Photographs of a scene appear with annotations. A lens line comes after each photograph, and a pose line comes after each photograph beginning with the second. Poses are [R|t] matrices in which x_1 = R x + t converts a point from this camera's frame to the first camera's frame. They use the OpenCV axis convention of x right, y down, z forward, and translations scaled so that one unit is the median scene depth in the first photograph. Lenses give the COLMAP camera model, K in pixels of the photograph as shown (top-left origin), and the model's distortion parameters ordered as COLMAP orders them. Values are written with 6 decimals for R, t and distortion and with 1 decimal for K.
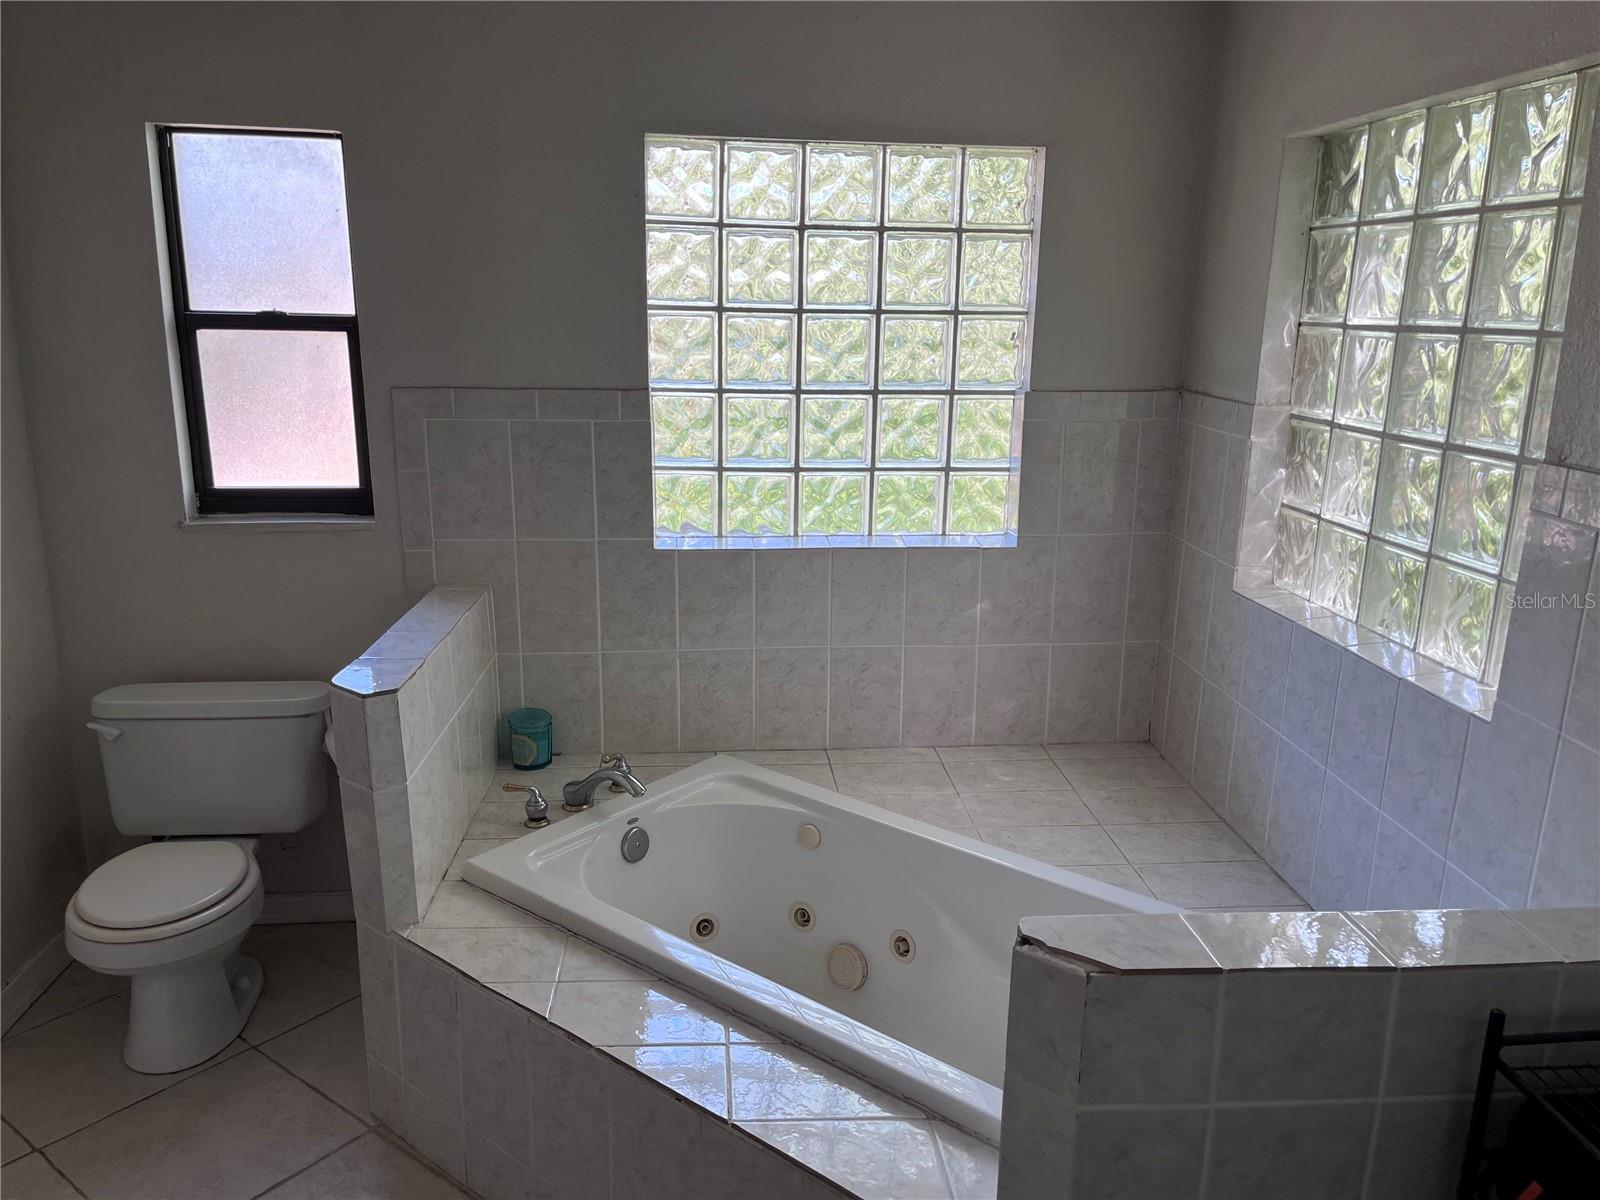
lens RADIAL K [[1210.6, 0, 796.9], [0, 1210.6, 607.5], [0, 0, 1]] dist [0.081852, -0.104876]
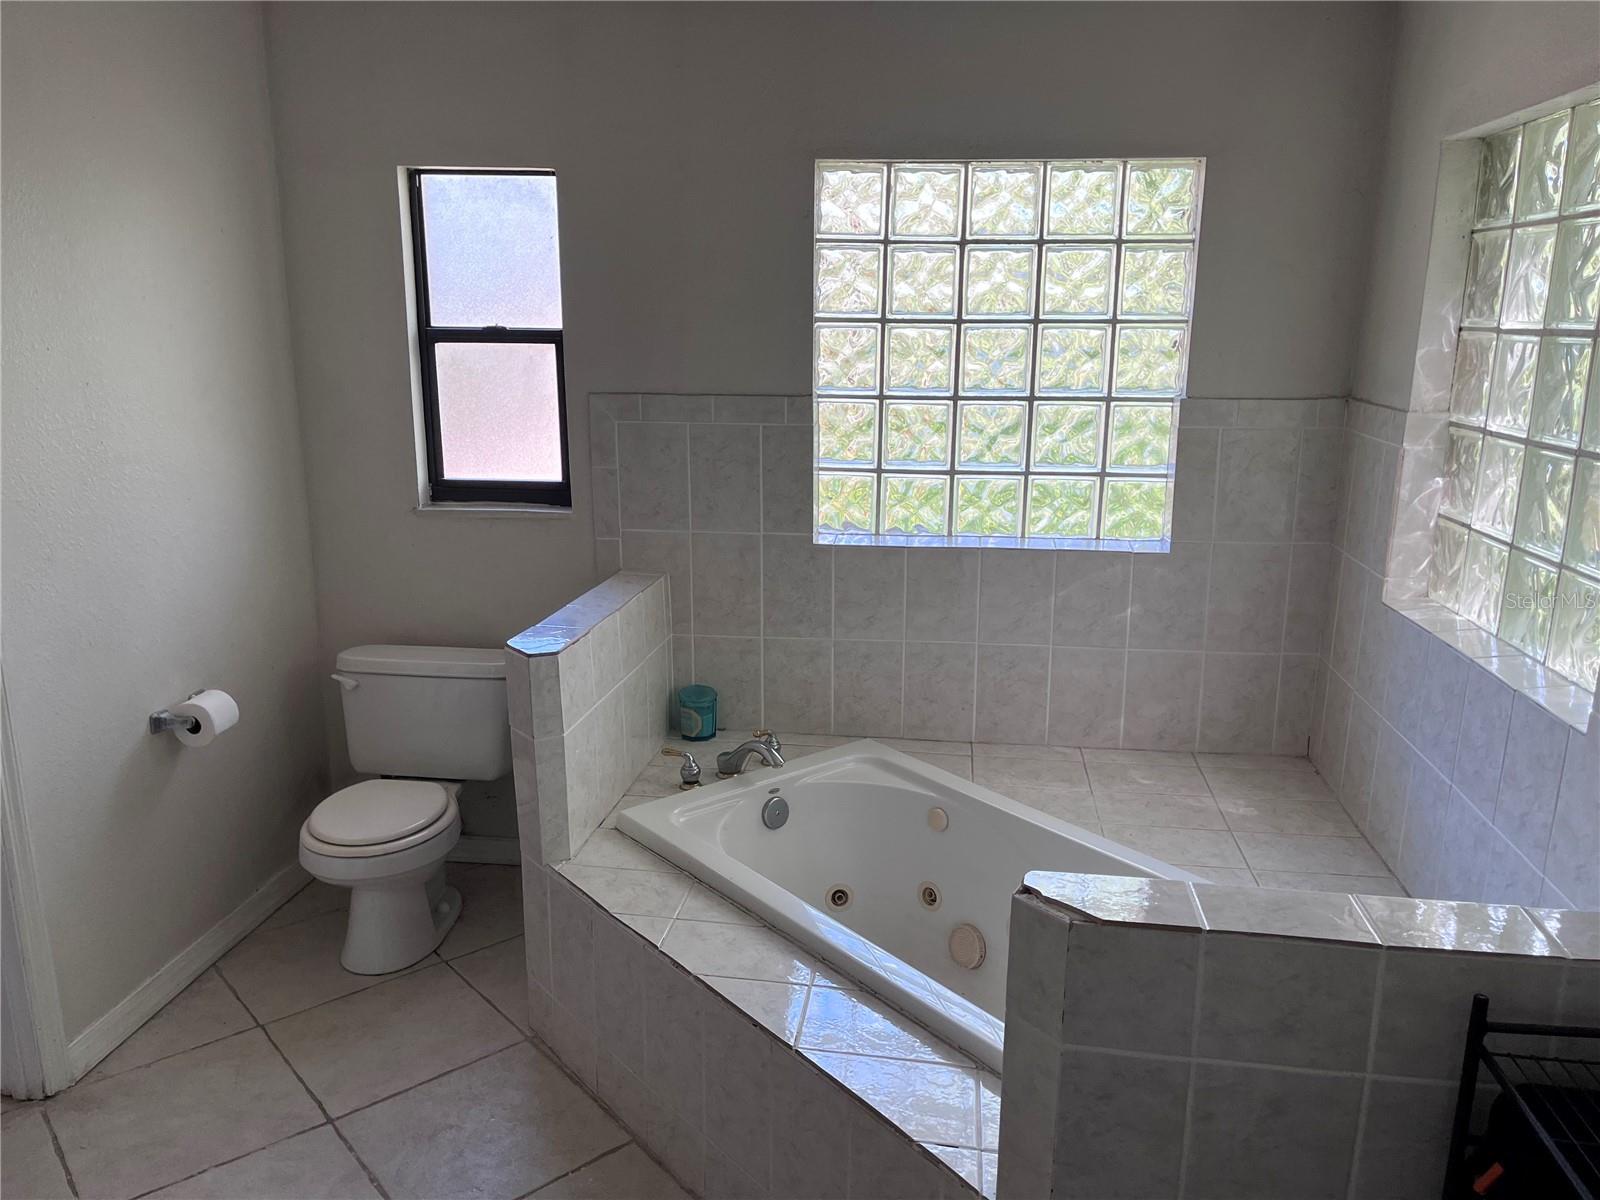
lens RADIAL K [[1210.6, 0, 796.9], [0, 1210.6, 607.5], [0, 0, 1]] dist [0.081852, -0.104876]
pose [[0.976229, 0.041888, -0.212655, 0.103518], [-0.044944, 0.998944, -0.009552, 0.020171], [0.212031, 0.018882, 0.977081, -0.054624]]
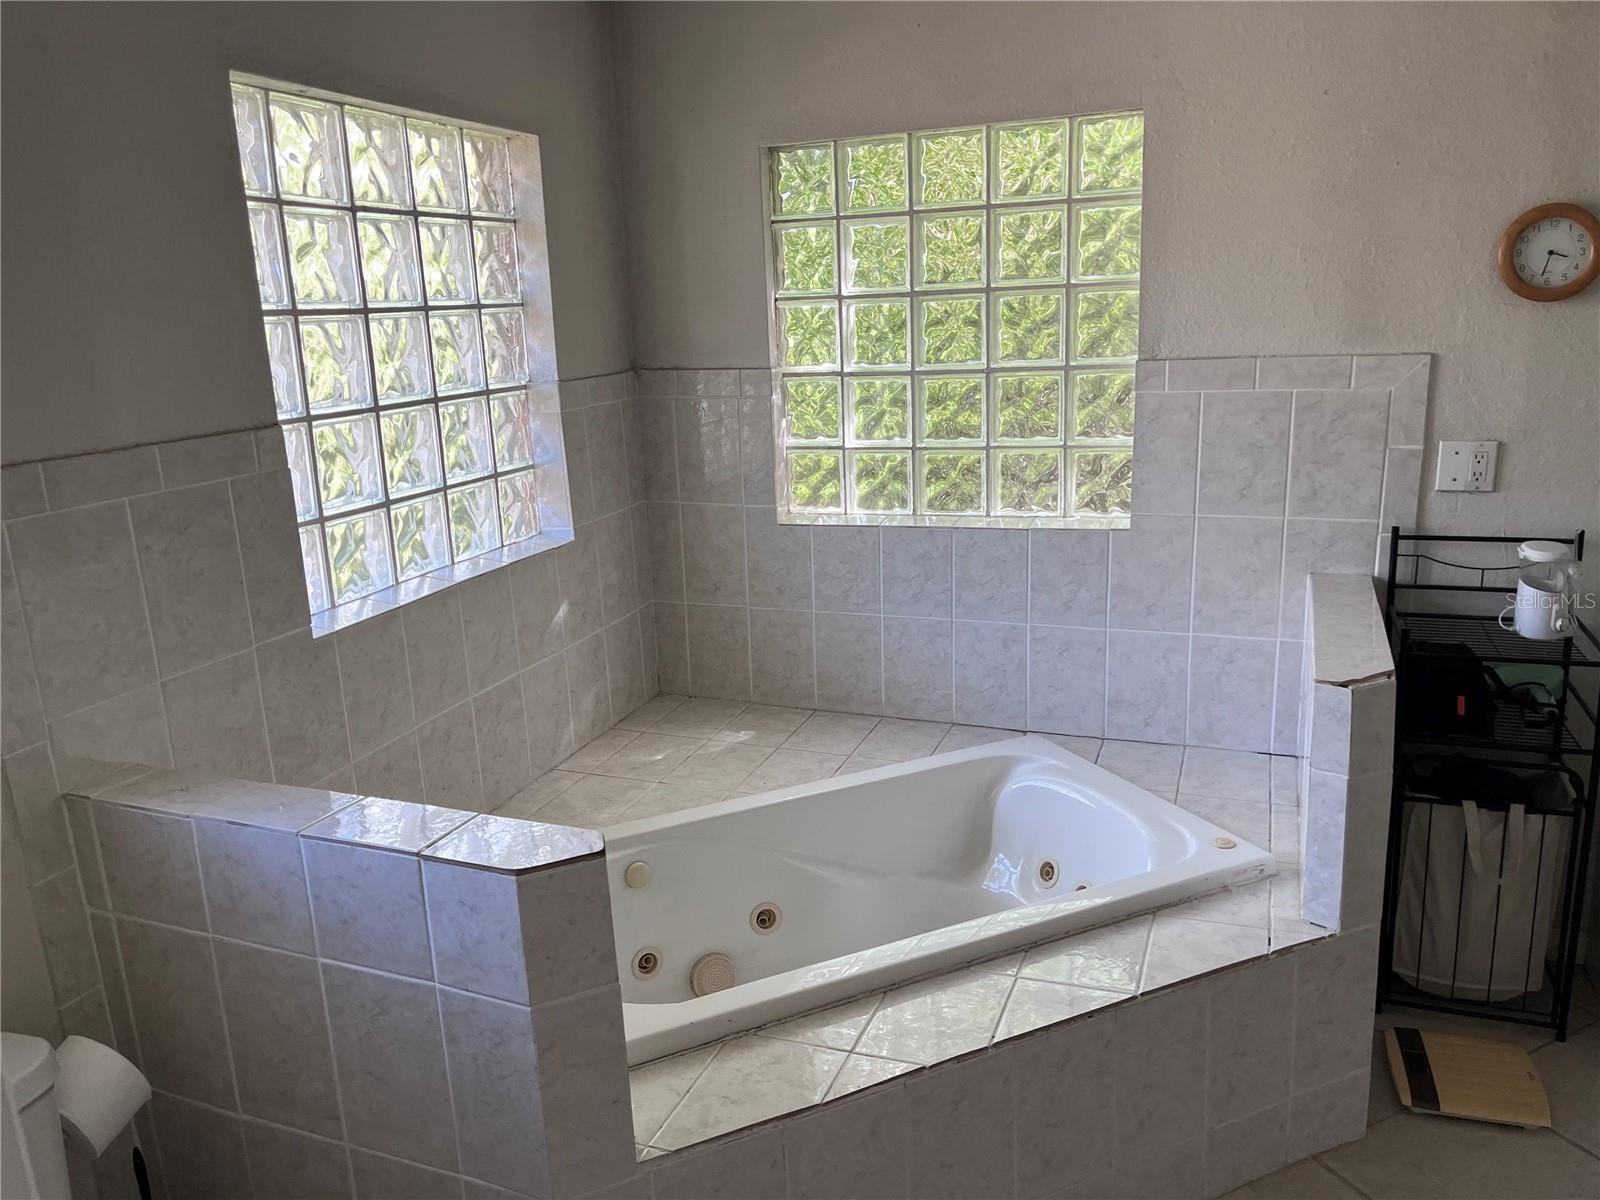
lens RADIAL K [[1210.6, 0, 796.9], [0, 1210.6, 607.5], [0, 0, 1]] dist [0.081852, -0.104876]
pose [[0.441635, -0.254663, 0.860294, -0.650987], [0.269296, 0.952284, 0.143650, -0.098248], [-0.855826, 0.168233, 0.489142, 0.399177]]
